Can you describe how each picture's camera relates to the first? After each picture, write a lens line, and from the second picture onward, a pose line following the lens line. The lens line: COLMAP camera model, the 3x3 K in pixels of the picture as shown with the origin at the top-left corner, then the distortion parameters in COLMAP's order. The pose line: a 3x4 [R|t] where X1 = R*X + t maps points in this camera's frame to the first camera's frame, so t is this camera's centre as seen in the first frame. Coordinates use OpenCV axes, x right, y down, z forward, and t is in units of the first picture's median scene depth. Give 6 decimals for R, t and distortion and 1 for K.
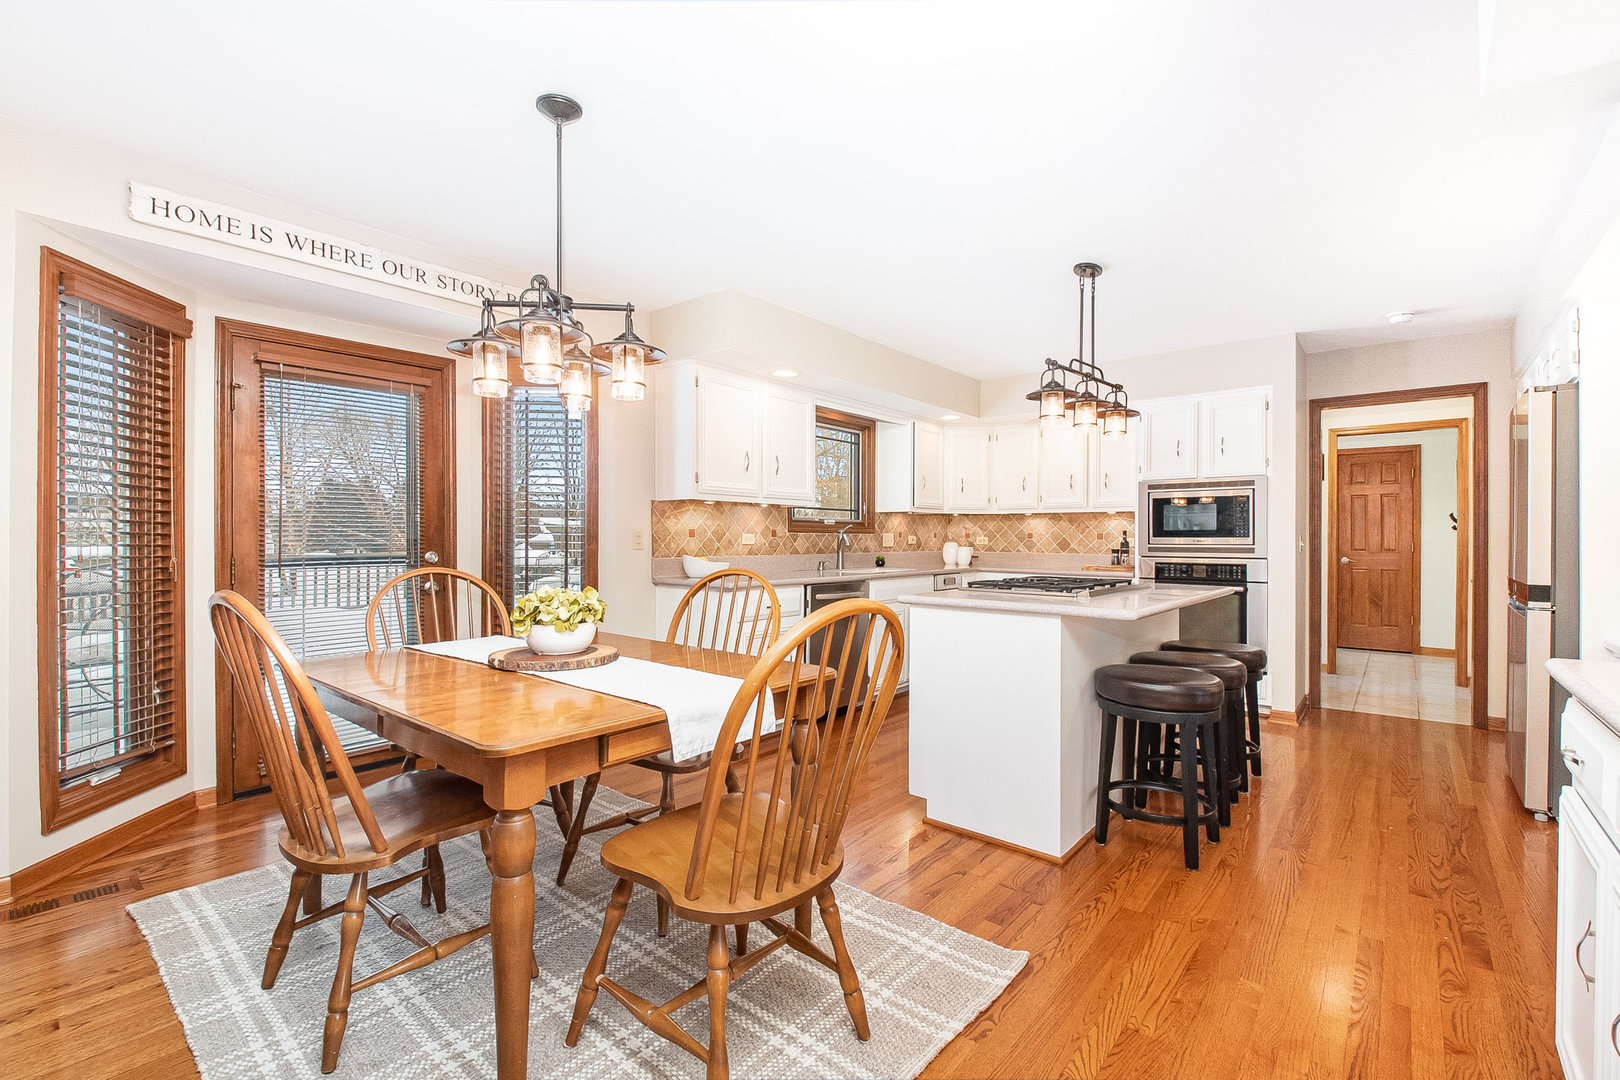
lens RADIAL K [[711.6, 0, 810.0], [0, 711.6, 540.0], [0, 0, 1]] dist [-0.000309, -0.000132]
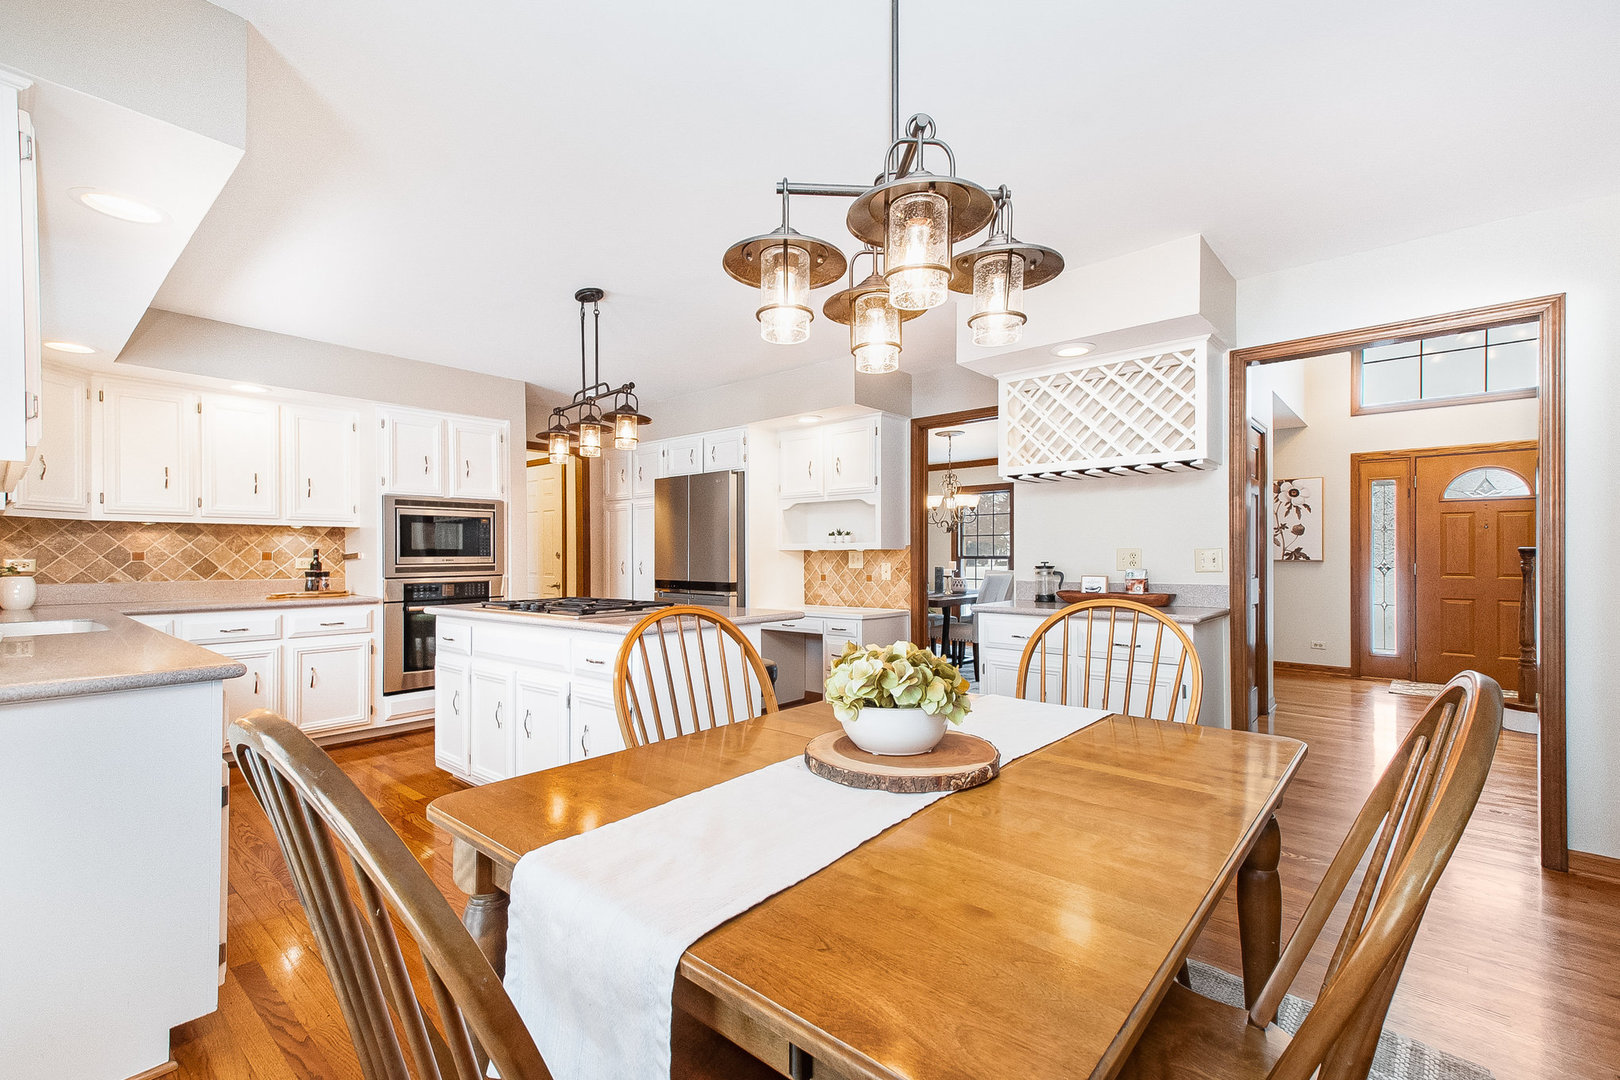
lens RADIAL K [[683.6, 0, 816.4], [0, 683.6, 552.3], [0, 0, 1]] dist [0.001886, 0.000137]
pose [[0.007653, -0.001884, 0.999969, -0.409633], [0.007324, 0.999972, 0.001828, -0.007645], [-0.999944, 0.007309, 0.007667, 0.466438]]
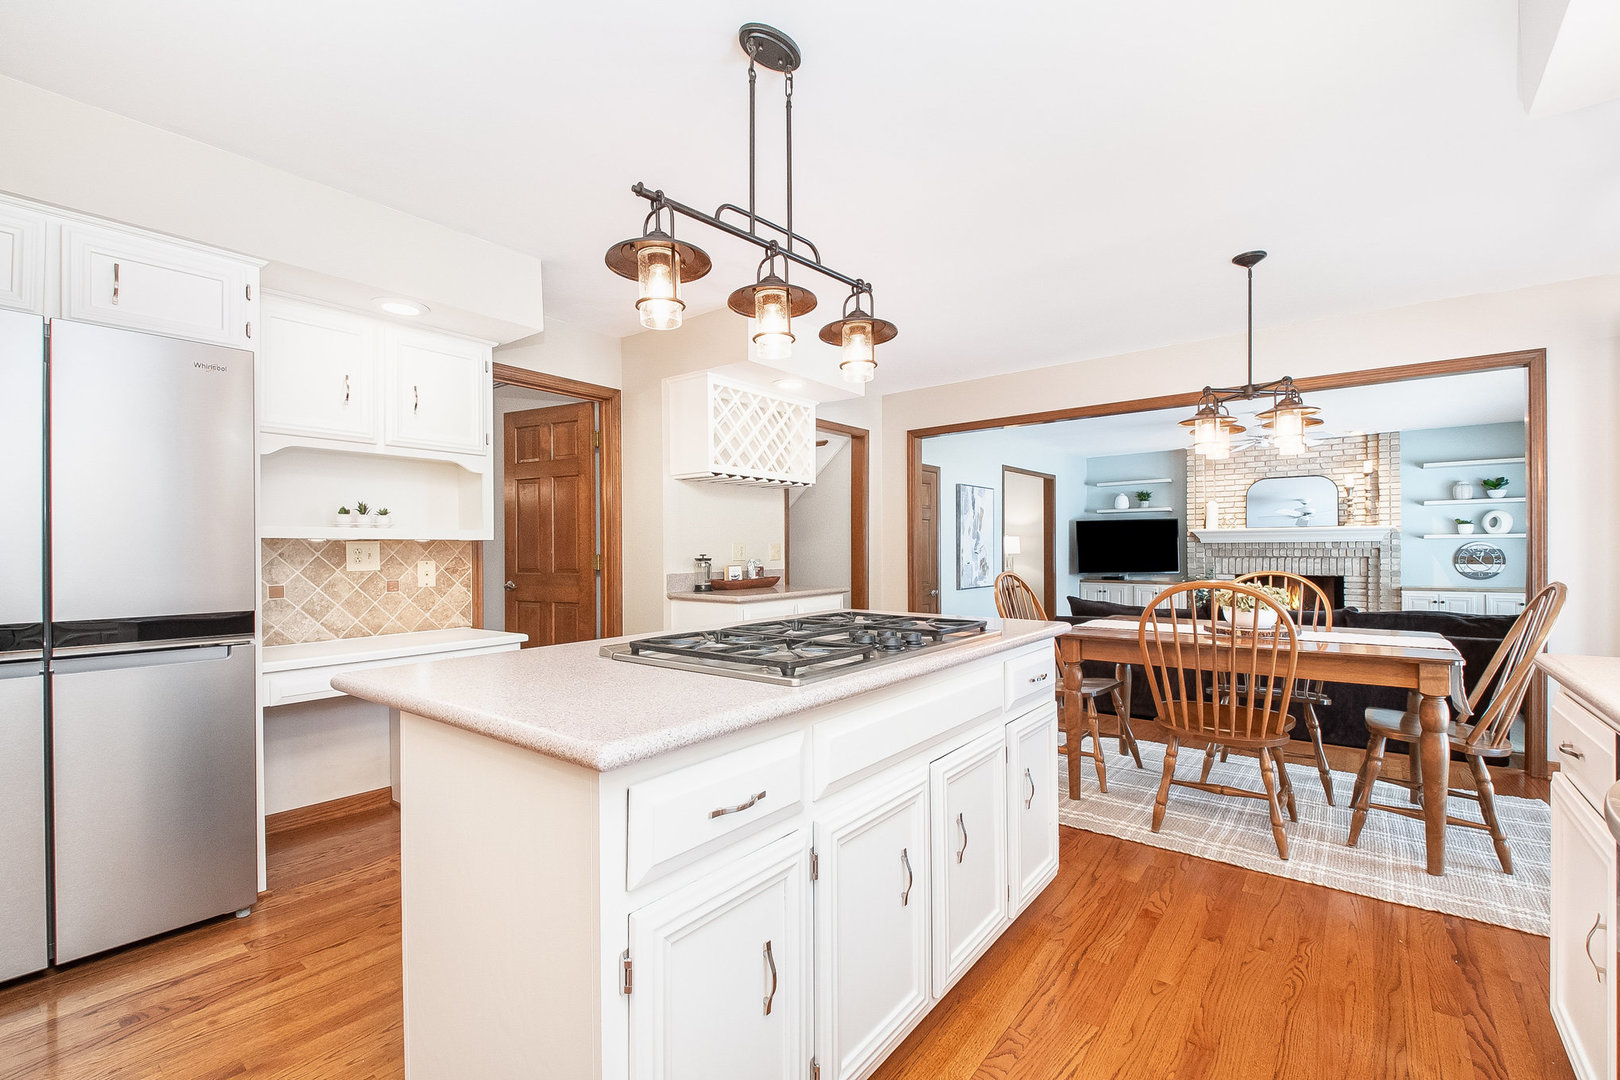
lens RADIAL K [[689.5, 0, 810.6], [0, 689.5, 547.7], [0, 0, 1]] dist [-0.001120, -0.000064]
pose [[-0.999813, -0.000103, -0.019335, 0.261407], [-0.000127, 0.999999, 0.001275, -0.002852], [0.019334, 0.001277, -0.999812, 1.061762]]
